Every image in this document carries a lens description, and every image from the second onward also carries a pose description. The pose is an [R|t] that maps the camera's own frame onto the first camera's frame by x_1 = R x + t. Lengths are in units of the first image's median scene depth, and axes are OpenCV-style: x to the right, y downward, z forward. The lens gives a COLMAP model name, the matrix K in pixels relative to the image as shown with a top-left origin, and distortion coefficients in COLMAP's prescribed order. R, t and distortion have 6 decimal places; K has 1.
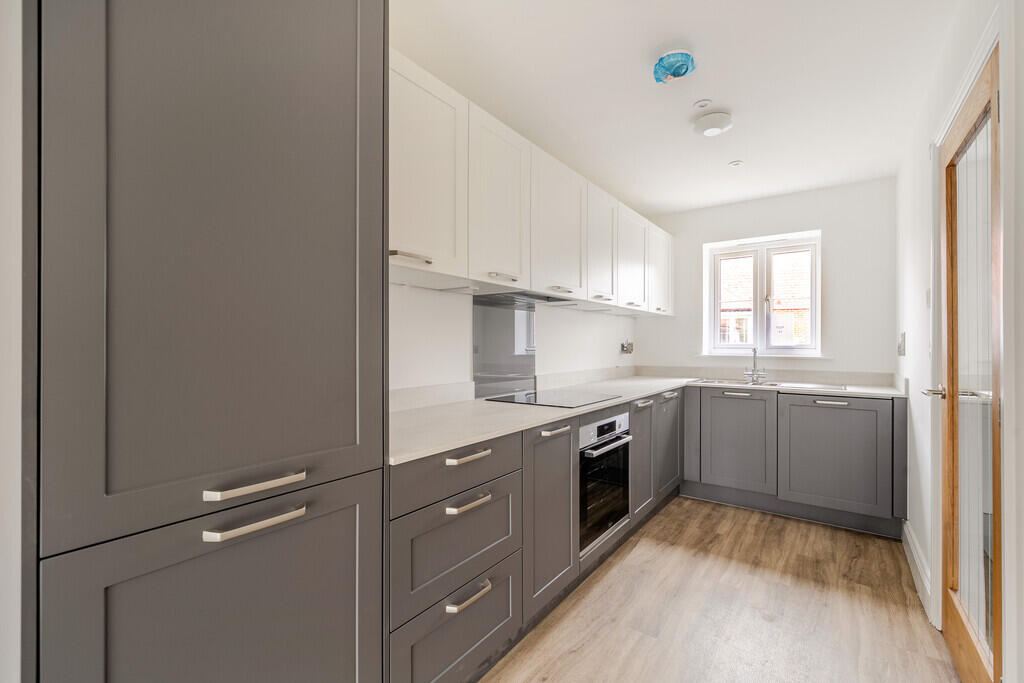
lens RADIAL K [[446.1, 0, 512.0], [0, 446.1, 341.5], [0, 0, 1]] dist [-0.001481, -0.000045]
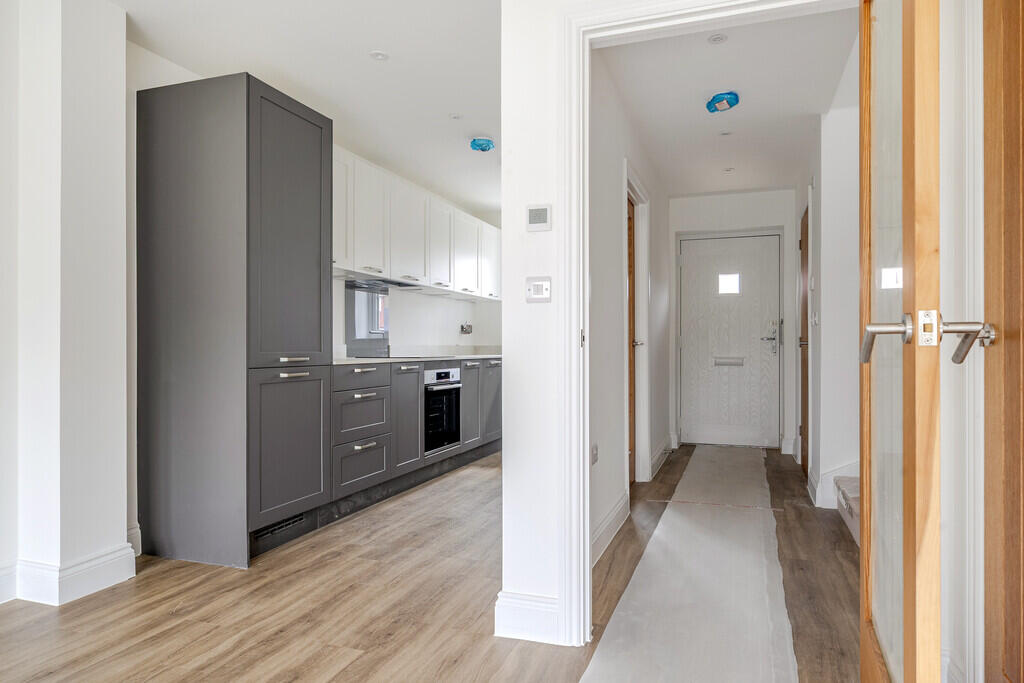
lens RADIAL K [[646.4, 0, 512.0], [0, 646.4, 341.5], [0, 0, 1]] dist [0.044488, -0.000044]
pose [[0.959018, 0.000002, 0.283345, -0.152225], [0.000573, 0.999998, -0.001947, 0.080666], [-0.283344, 0.002029, 0.959016, -0.974468]]
